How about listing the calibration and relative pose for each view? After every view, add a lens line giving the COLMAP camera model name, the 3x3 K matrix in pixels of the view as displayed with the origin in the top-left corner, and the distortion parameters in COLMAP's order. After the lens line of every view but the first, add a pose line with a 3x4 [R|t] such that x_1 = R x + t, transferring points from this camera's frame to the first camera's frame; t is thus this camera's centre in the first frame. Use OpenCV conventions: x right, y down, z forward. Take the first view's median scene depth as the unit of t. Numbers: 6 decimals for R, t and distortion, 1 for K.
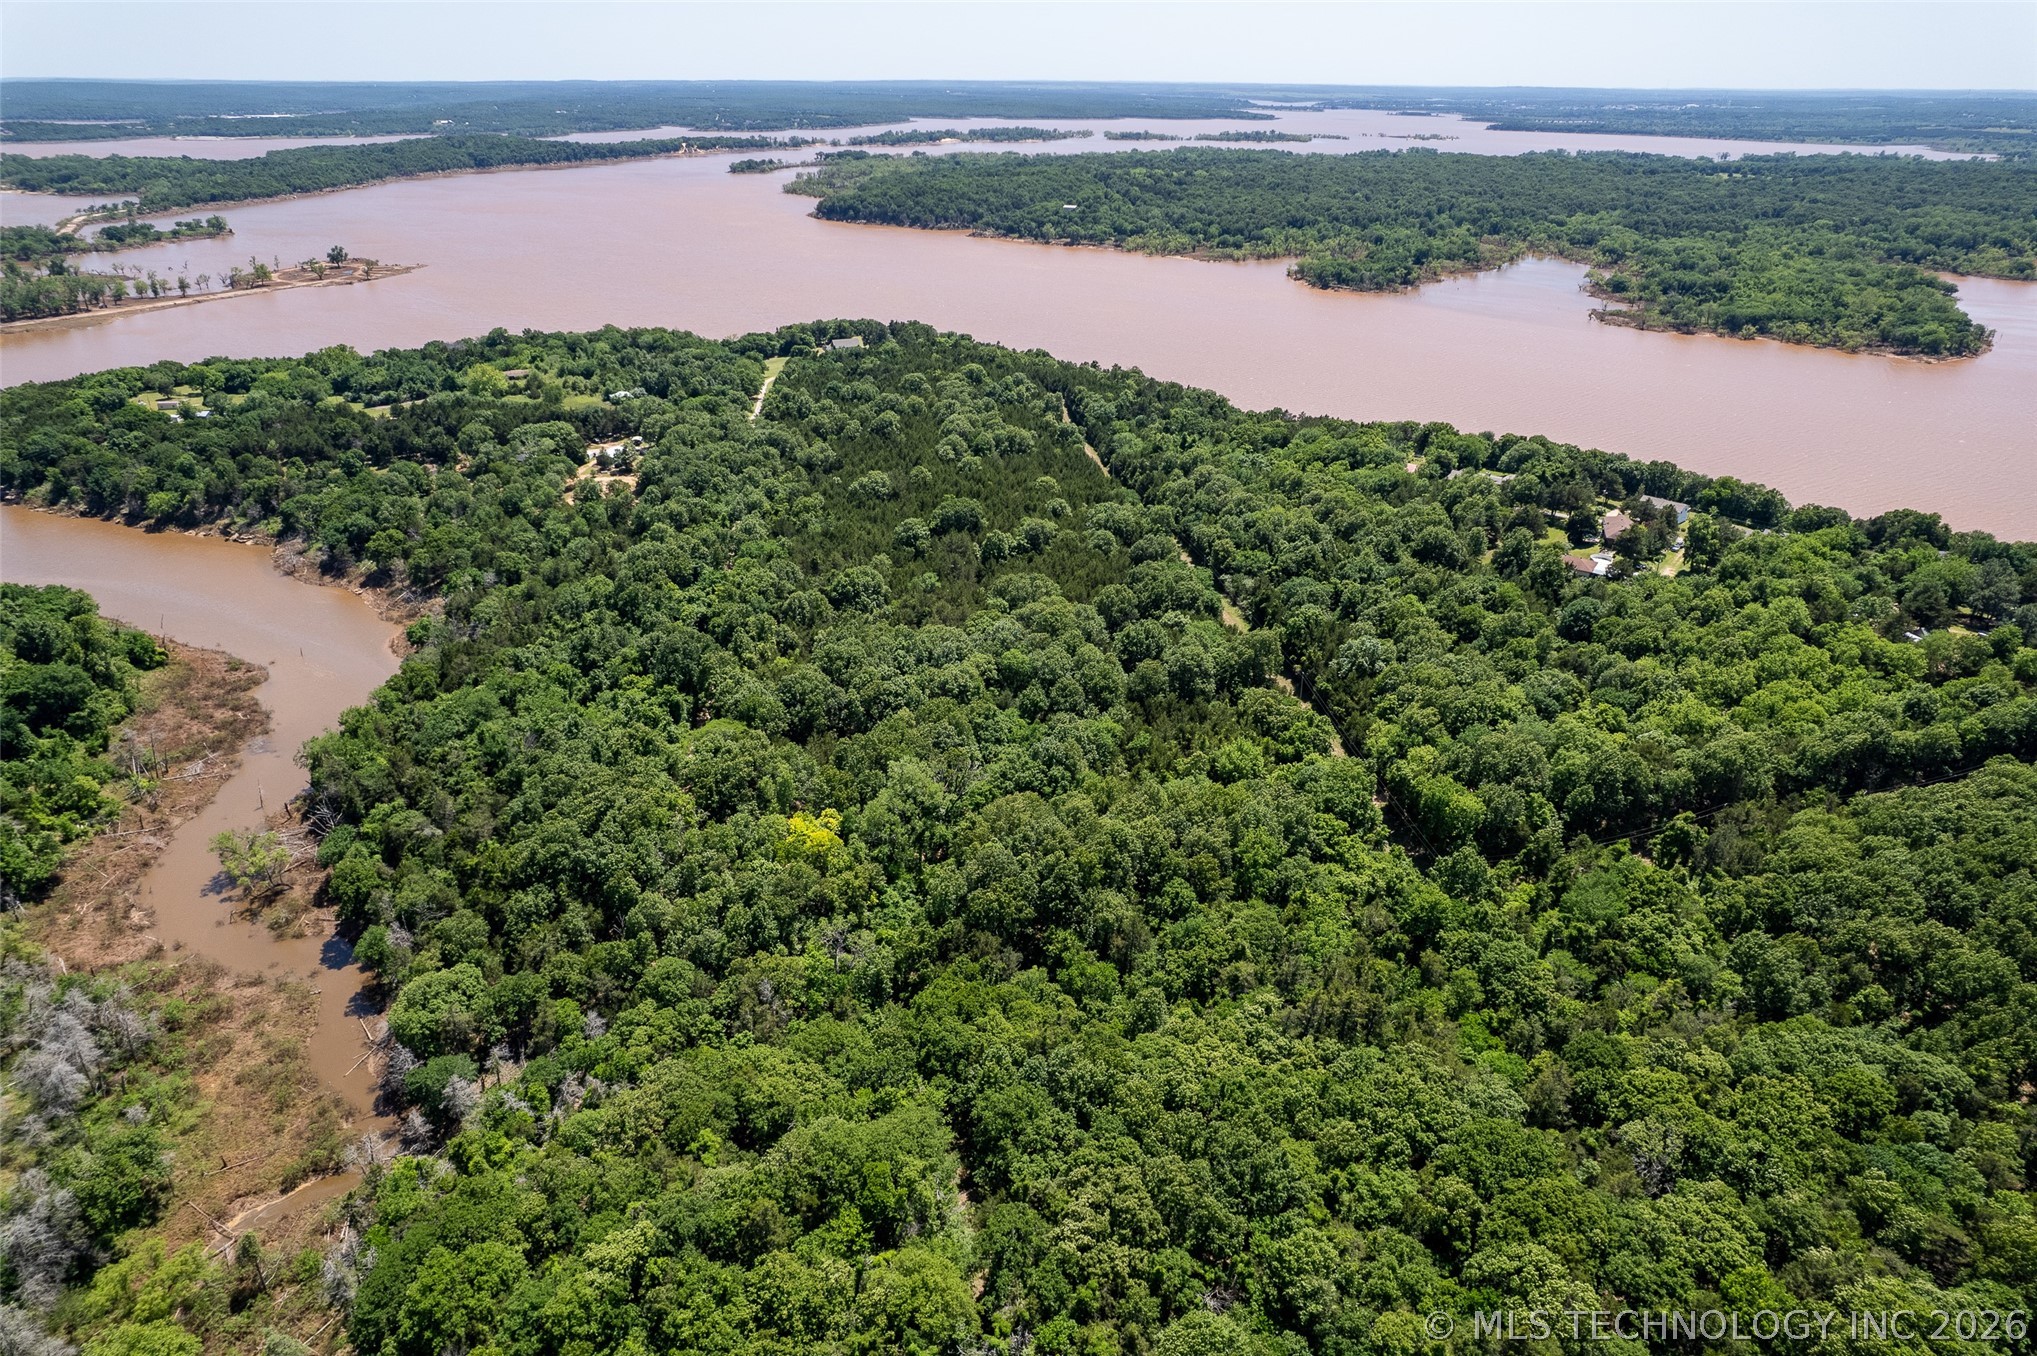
lens RADIAL K [[1290.0, 0, 1025.4], [0, 1290.0, 676.8], [0, 0, 1]] dist [-0.091317, 0.085087]
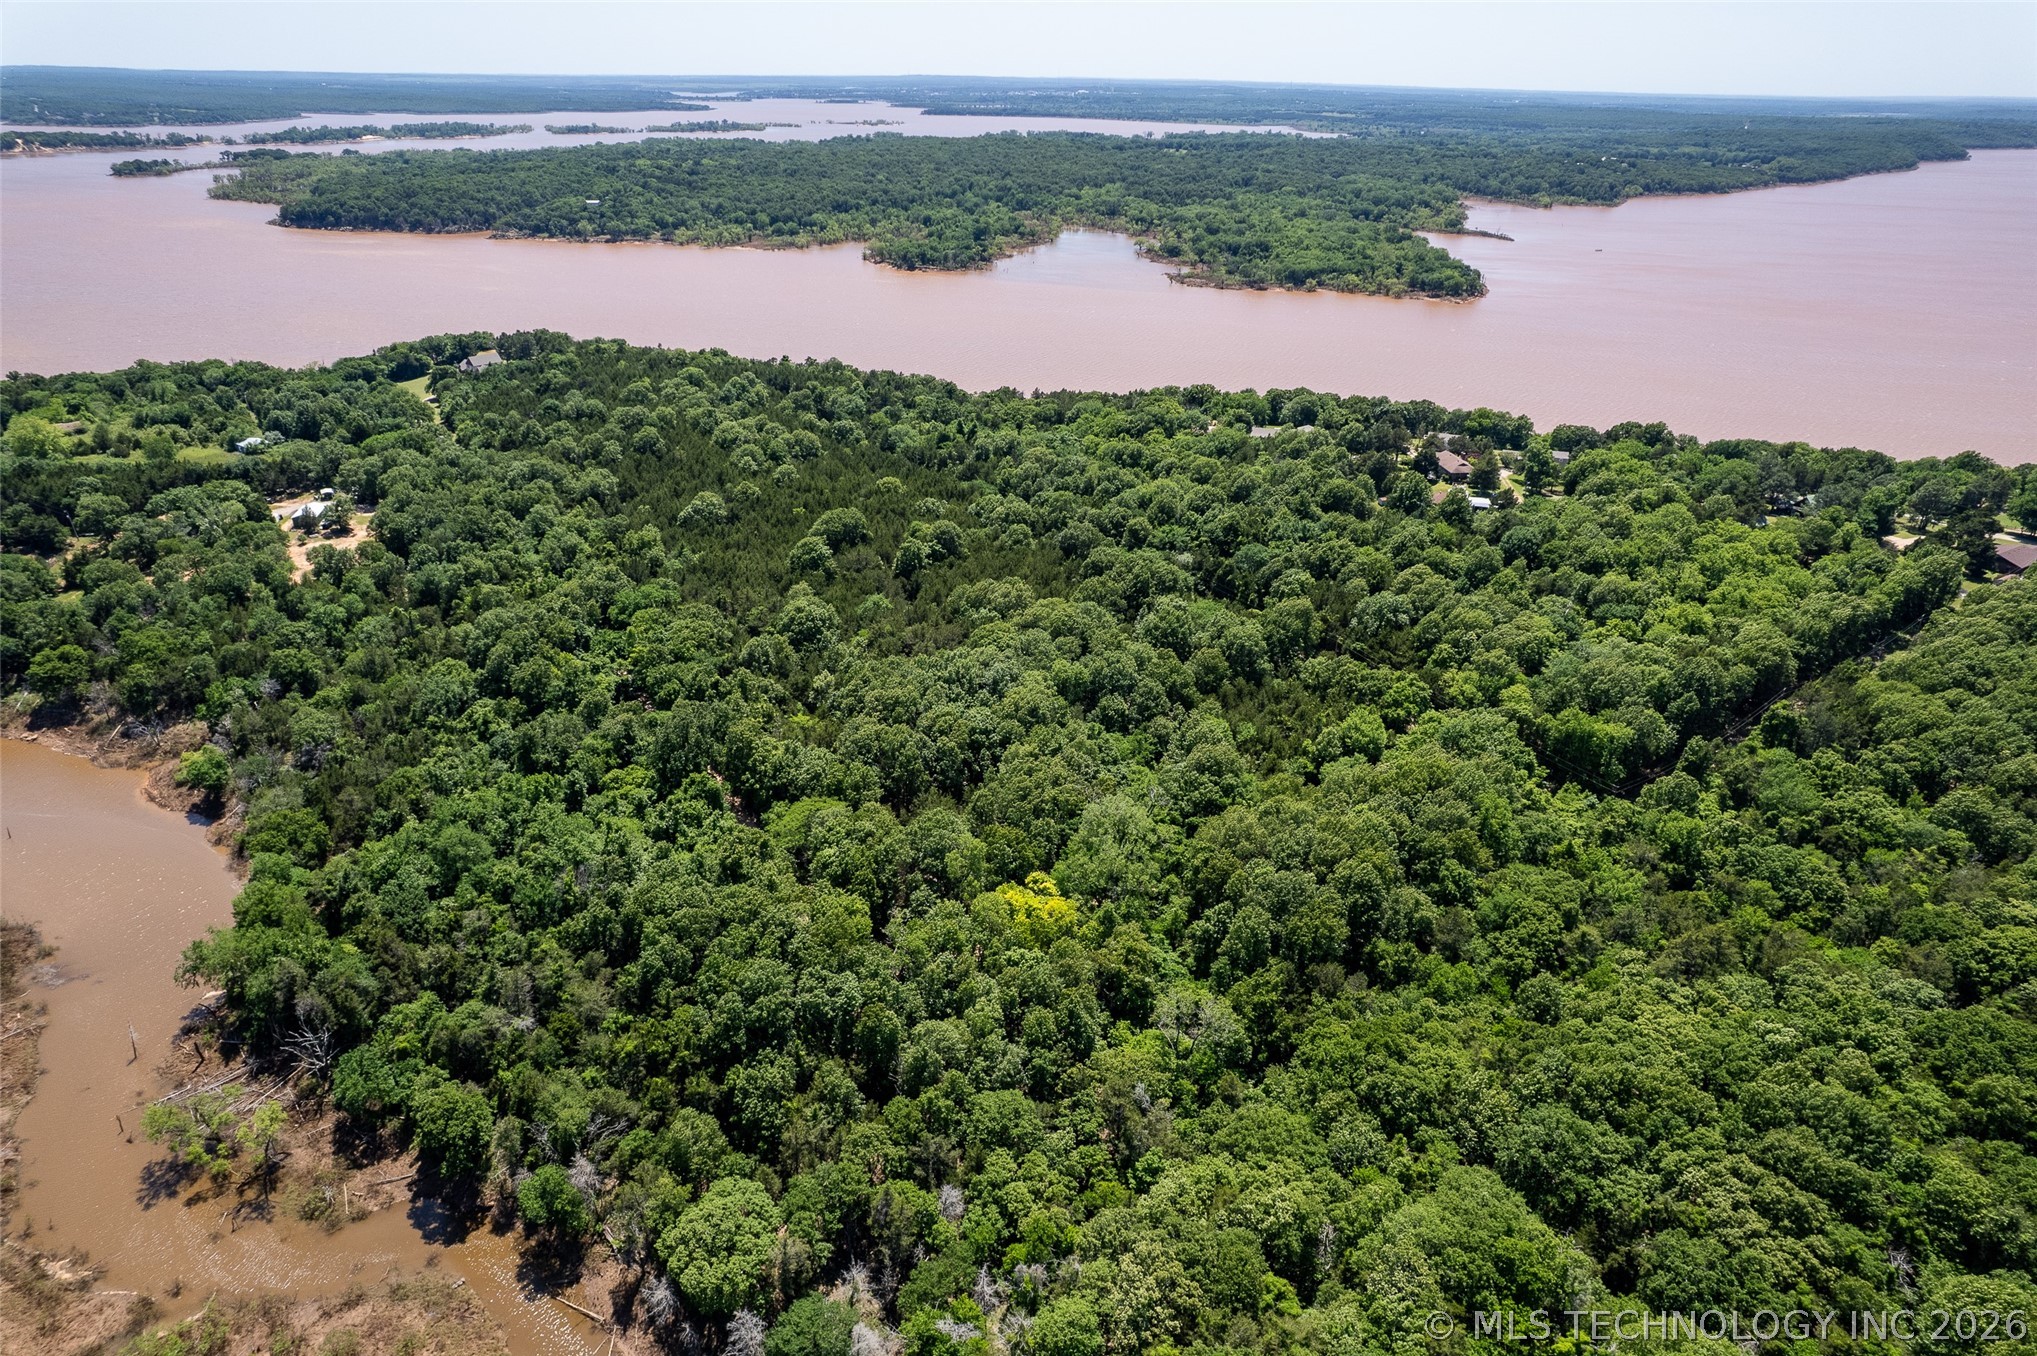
lens RADIAL K [[1290.0, 0, 1025.4], [0, 1290.0, 676.8], [0, 0, 1]] dist [-0.091317, 0.085087]
pose [[0.914509, -0.166745, 0.368604, -0.086075], [0.164518, 0.985653, 0.037709, -0.011241], [-0.369603, 0.026157, 0.928821, 0.038669]]
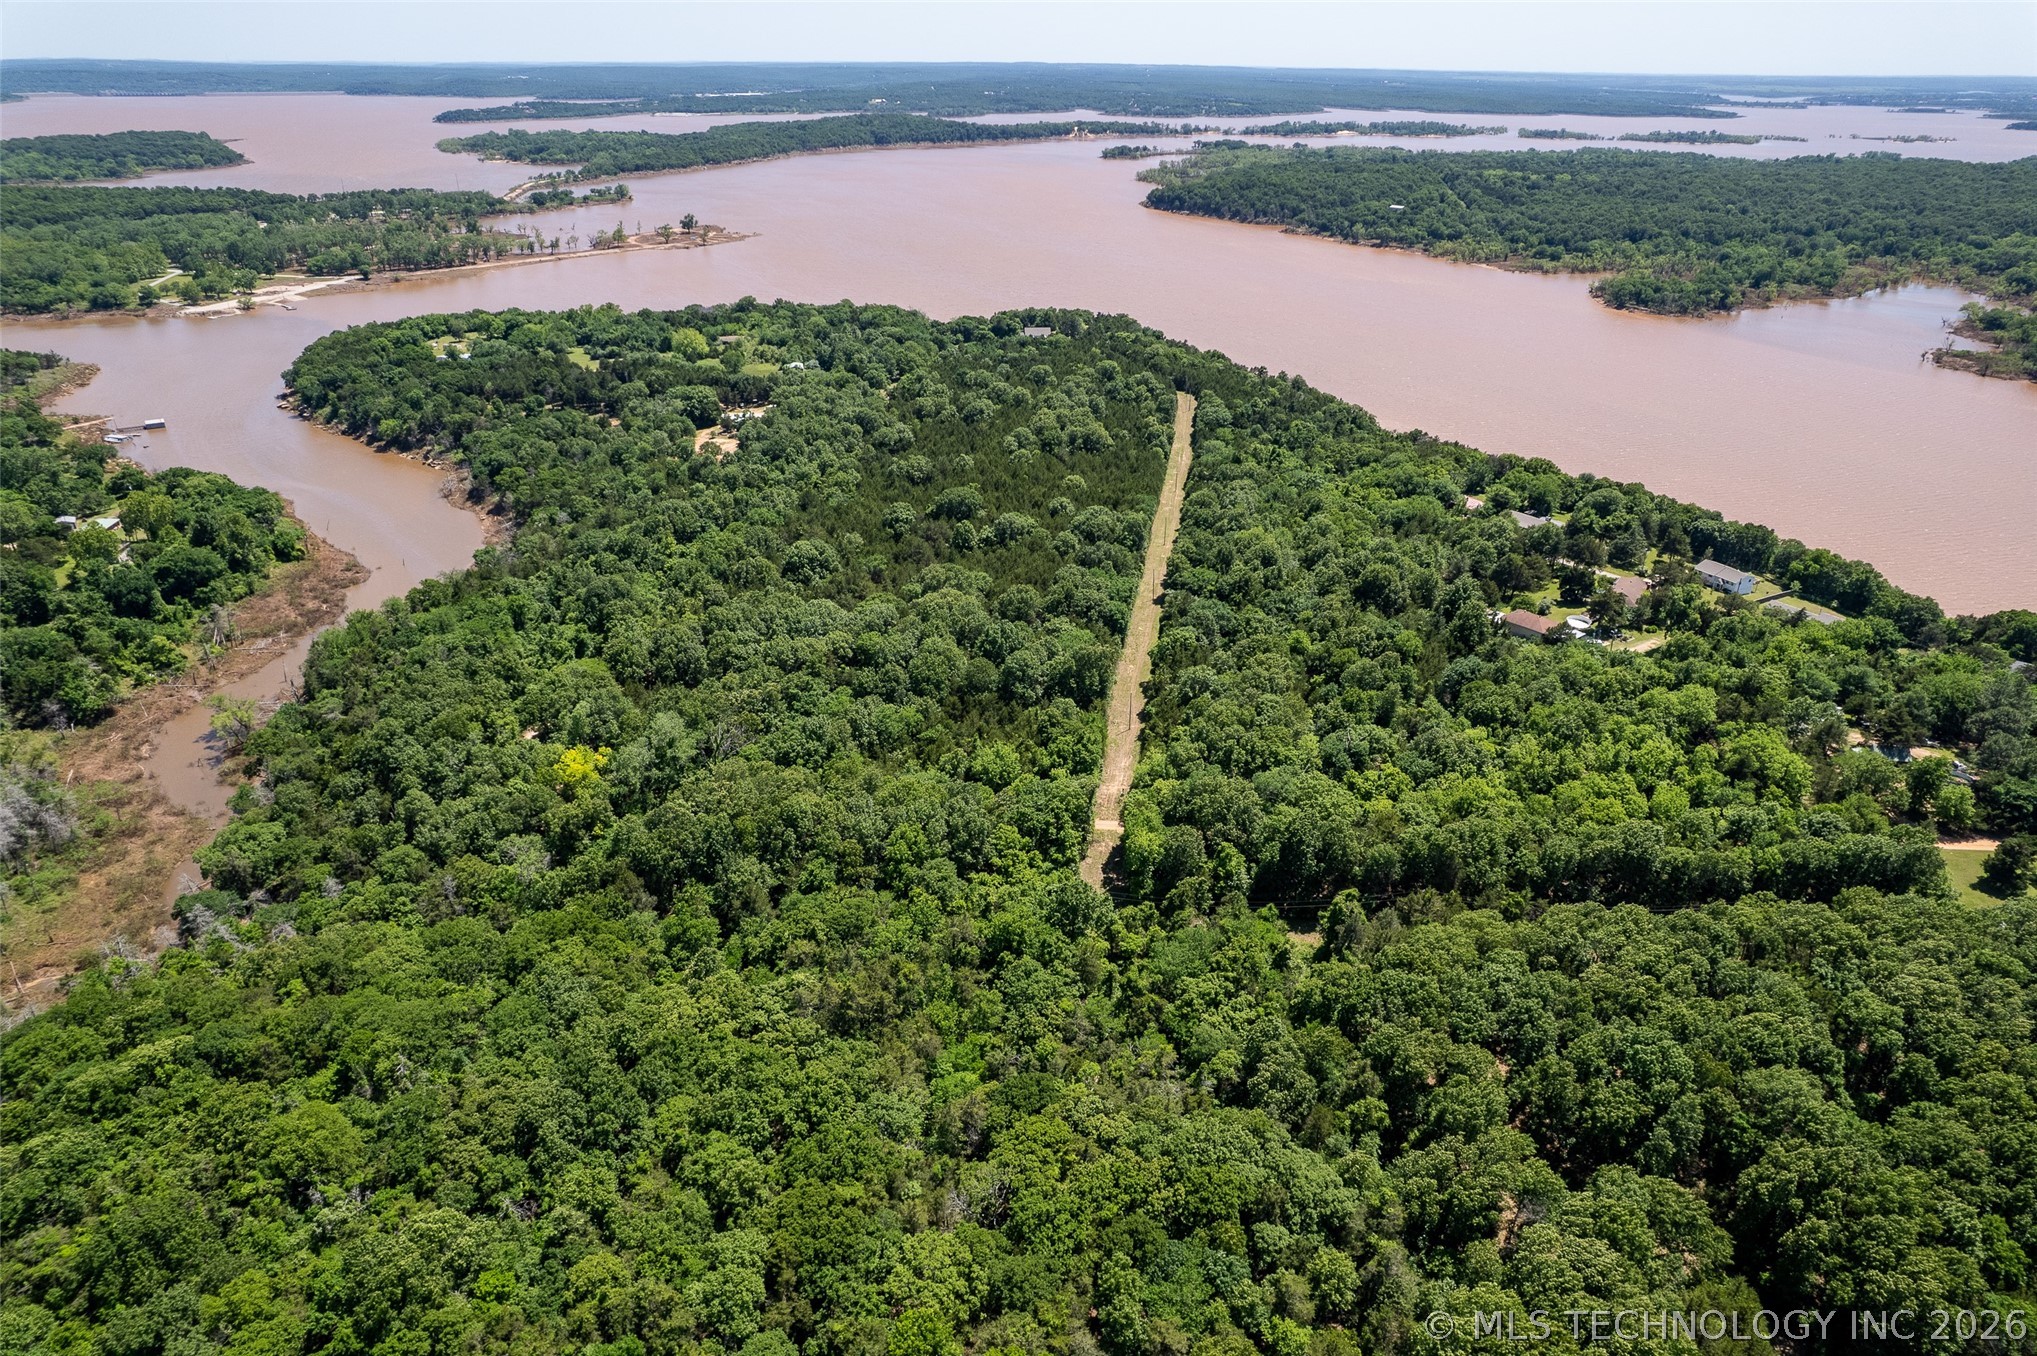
lens RADIAL K [[1290.0, 0, 1025.4], [0, 1290.0, 676.8], [0, 0, 1]] dist [-0.091317, 0.085087]
pose [[0.951287, 0.137271, -0.276062, 0.094089], [-0.134758, 0.990479, 0.028147, -0.007316], [0.277298, 0.010425, 0.960727, 0.005725]]
